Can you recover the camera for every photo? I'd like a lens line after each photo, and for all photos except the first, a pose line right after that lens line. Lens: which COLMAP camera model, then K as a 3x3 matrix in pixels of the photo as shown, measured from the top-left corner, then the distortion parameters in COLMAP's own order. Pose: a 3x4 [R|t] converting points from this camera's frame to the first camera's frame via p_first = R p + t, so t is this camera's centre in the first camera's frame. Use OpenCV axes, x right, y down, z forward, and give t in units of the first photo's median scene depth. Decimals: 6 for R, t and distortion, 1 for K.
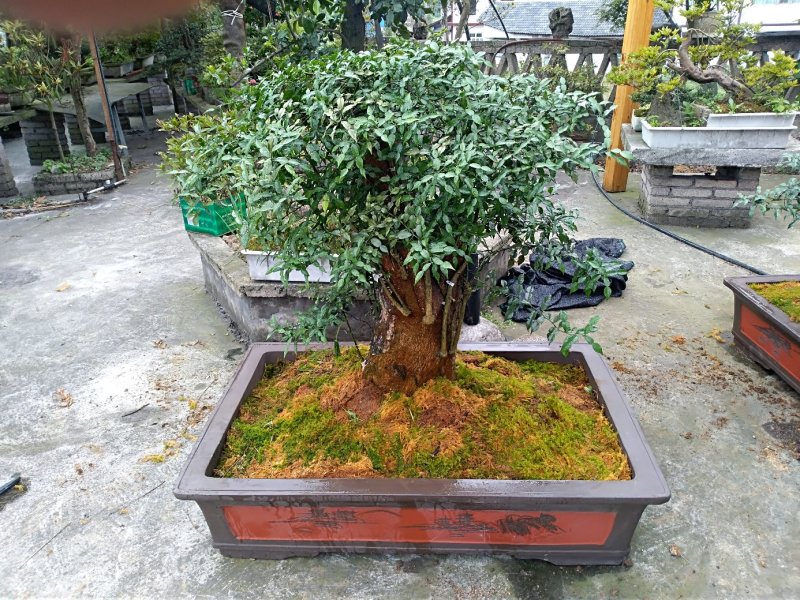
lens RADIAL K [[595.8, 0, 400.0], [0, 595.8, 300.0], [0, 0, 1]] dist [0.003387, -0.008701]
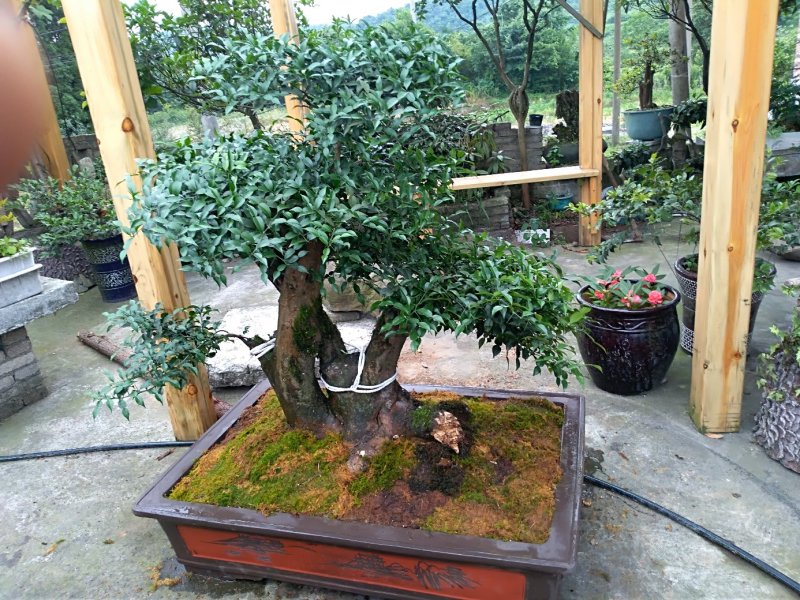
lens RADIAL K [[595.8, 0, 400.0], [0, 595.8, 300.0], [0, 0, 1]] dist [0.003387, -0.008701]
pose [[0.310070, -0.332339, 0.890734, 0.097339], [0.483953, 0.861614, 0.153007, -0.141497], [-0.818319, 0.383630, 0.427997, 0.293969]]
